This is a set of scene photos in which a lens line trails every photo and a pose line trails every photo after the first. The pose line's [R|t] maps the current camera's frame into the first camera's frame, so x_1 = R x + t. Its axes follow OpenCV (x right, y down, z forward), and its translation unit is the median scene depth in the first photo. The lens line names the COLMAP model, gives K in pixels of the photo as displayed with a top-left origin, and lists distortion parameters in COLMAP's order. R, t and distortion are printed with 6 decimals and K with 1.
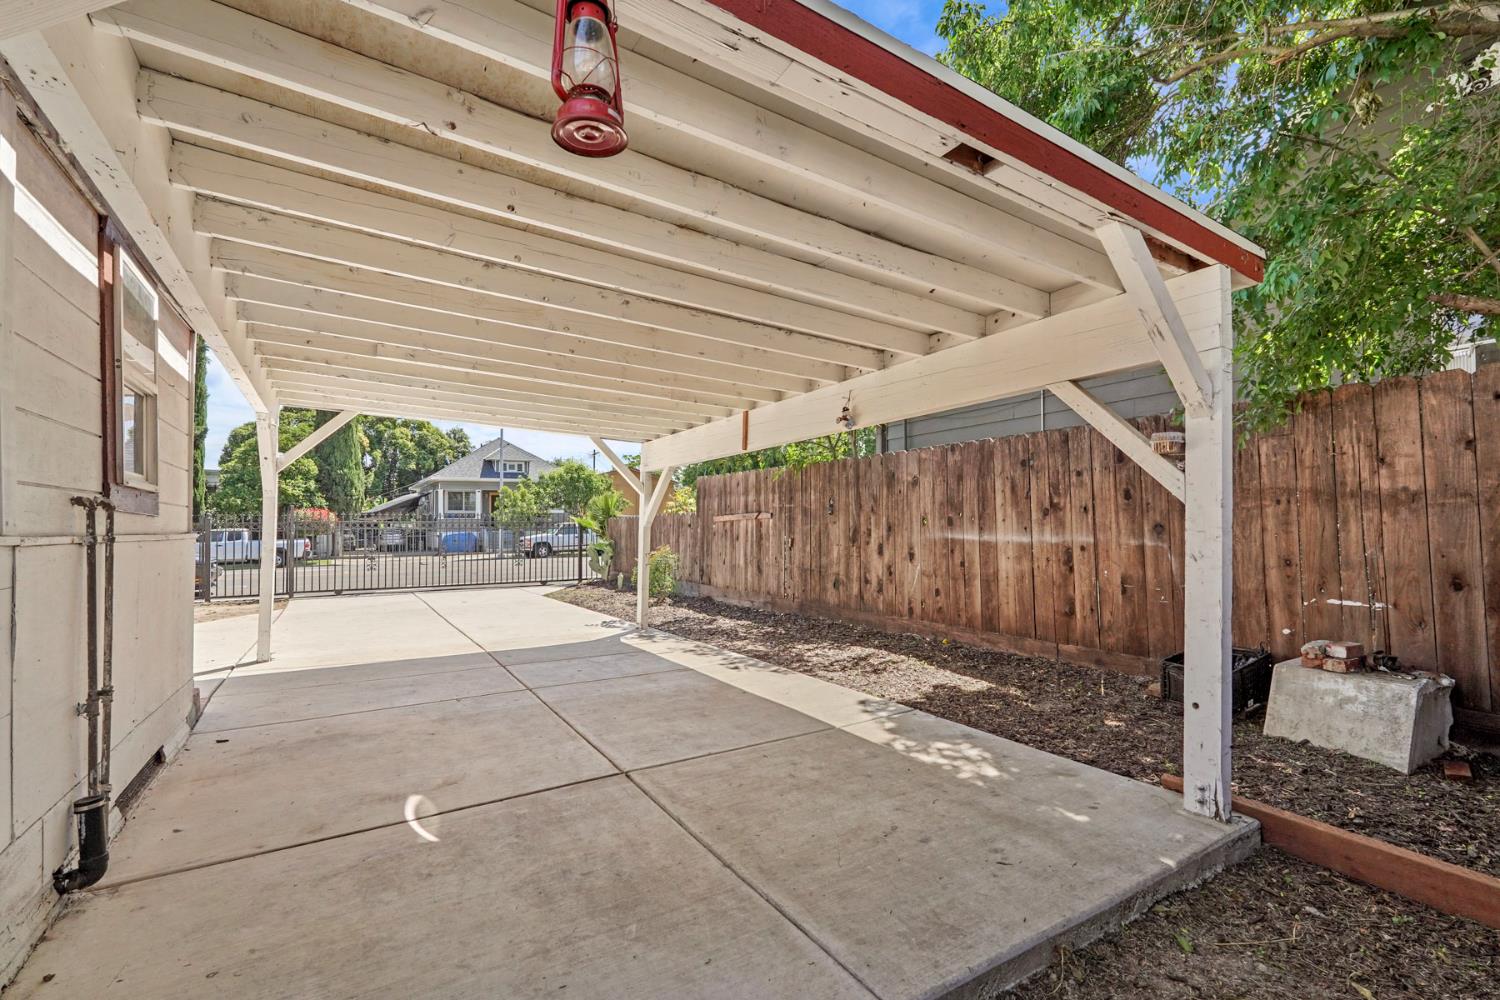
lens RADIAL K [[673.9, 0, 752.4], [0, 673.9, 524.3], [0, 0, 1]] dist [-0.019047, 0.011940]
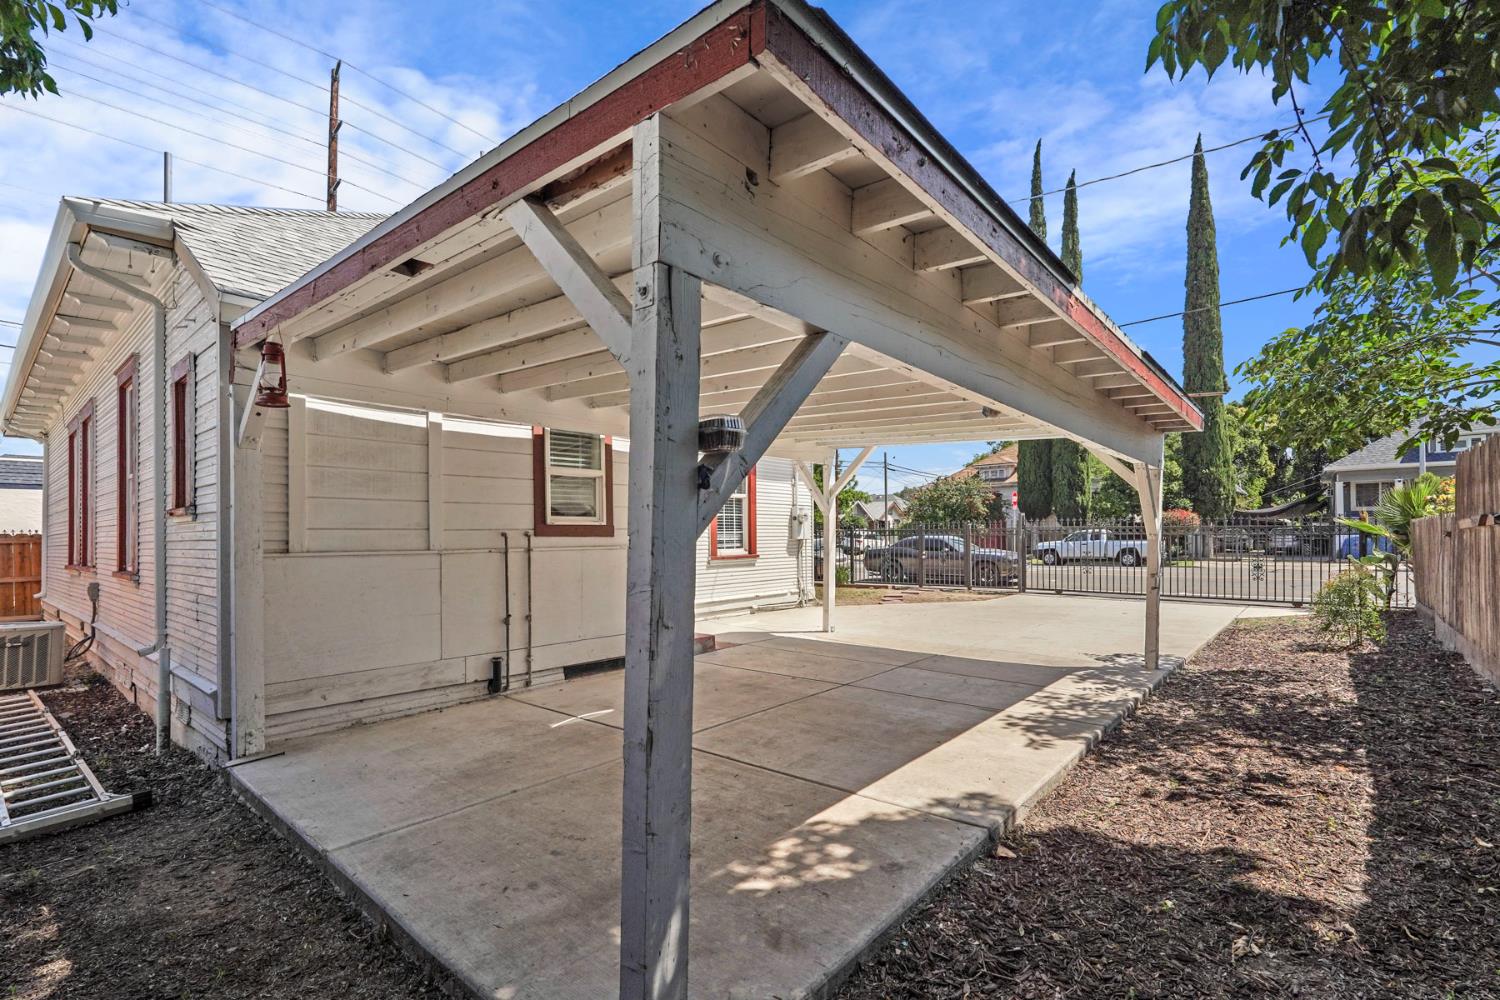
lens RADIAL K [[673.5, 0, 750.6], [0, 673.5, 533.1], [0, 0, 1]] dist [-0.002252, 0.000020]
pose [[0.303444, 0.005441, -0.952834, 0.877260], [0.009643, 0.999915, 0.008781, -0.029181], [0.952800, -0.011853, 0.303366, 0.623040]]
